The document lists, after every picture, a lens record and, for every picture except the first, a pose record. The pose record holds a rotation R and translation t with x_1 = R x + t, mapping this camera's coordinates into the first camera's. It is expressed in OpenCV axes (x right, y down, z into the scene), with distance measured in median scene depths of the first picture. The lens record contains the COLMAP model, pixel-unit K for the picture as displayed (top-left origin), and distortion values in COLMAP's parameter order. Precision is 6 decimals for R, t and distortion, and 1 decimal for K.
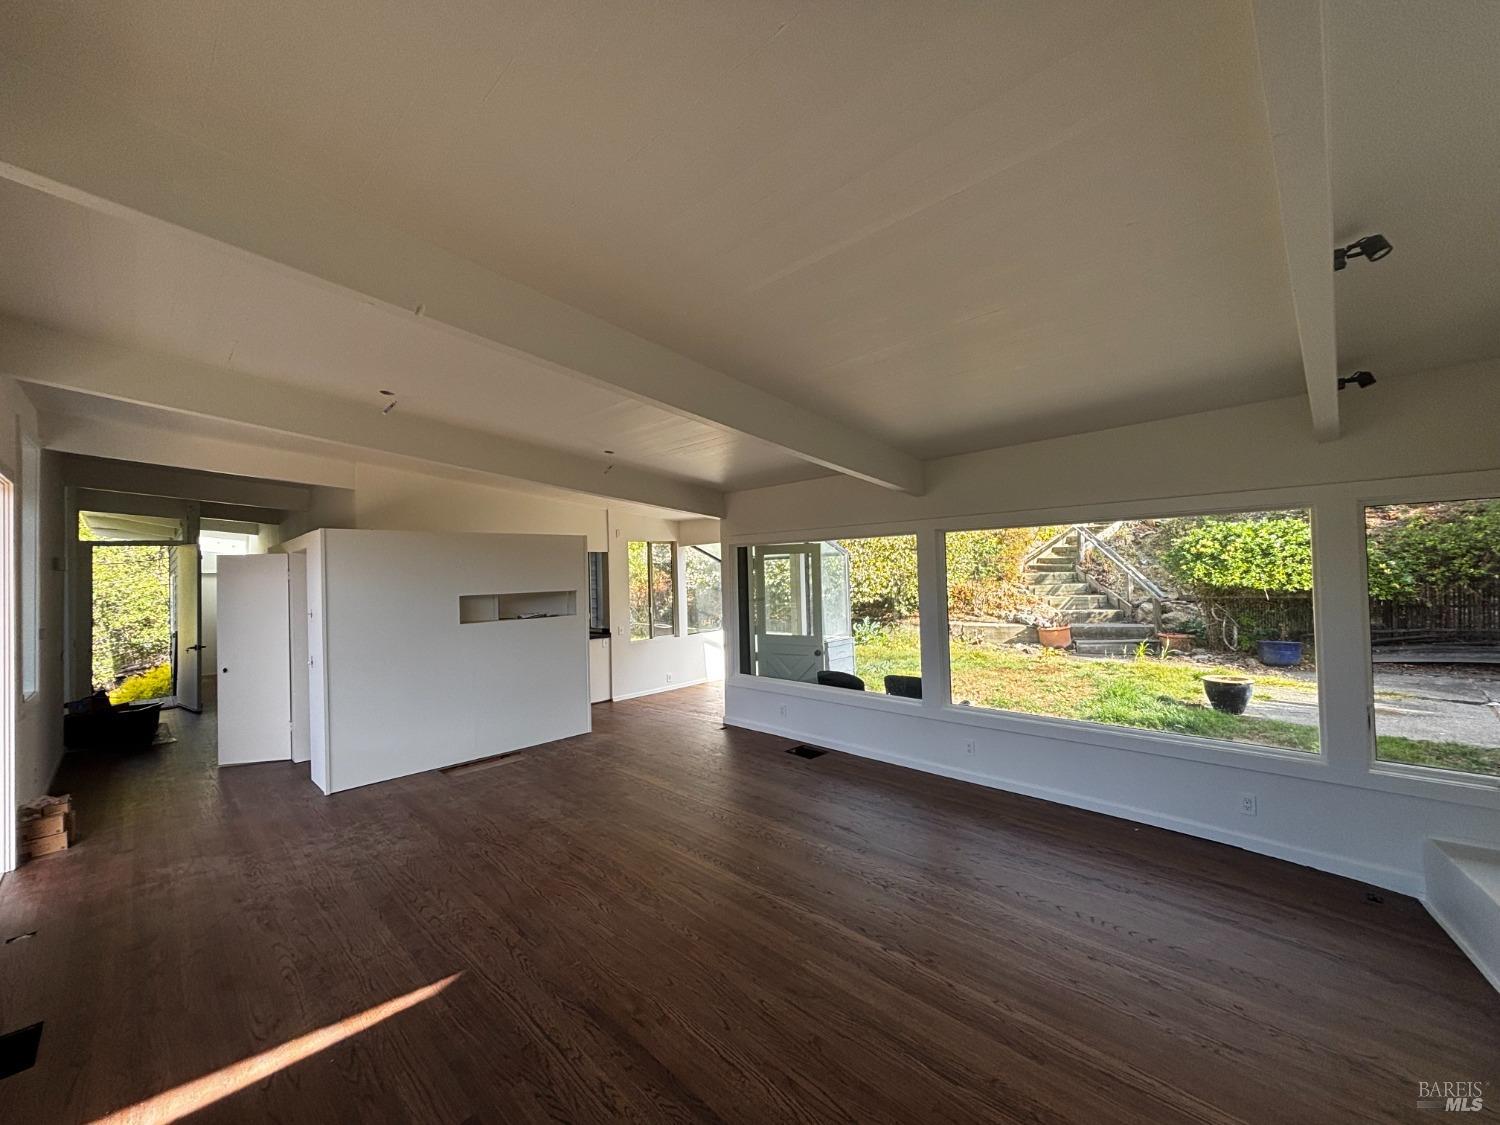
lens RADIAL K [[603.1, 0, 752.0], [0, 603.1, 558.1], [0, 0, 1]] dist [0.002908, -0.001256]
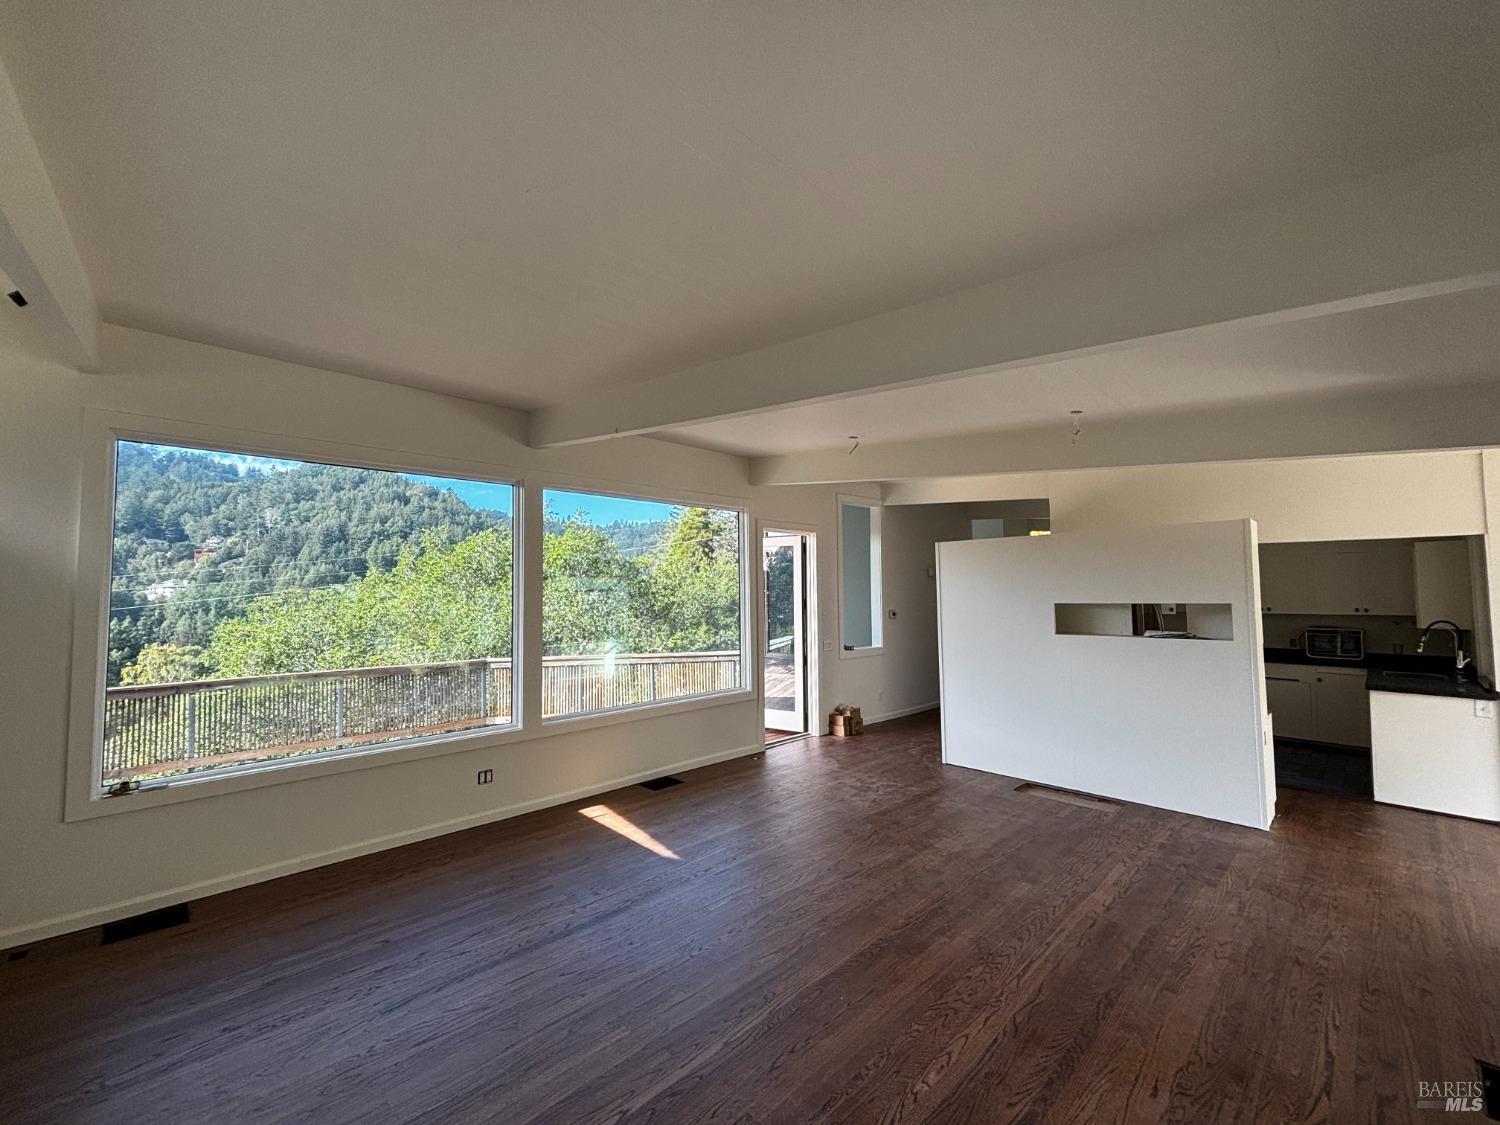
lens RADIAL K [[603.1, 0, 744.2], [0, 603.1, 570.4], [0, 0, 1]] dist [0.002908, -0.001256]
pose [[-0.043044, -0.010114, -0.999022, 0.498015], [0.036299, 0.999273, -0.011681, 0.006518], [0.998414, -0.036766, -0.042645, 0.631976]]
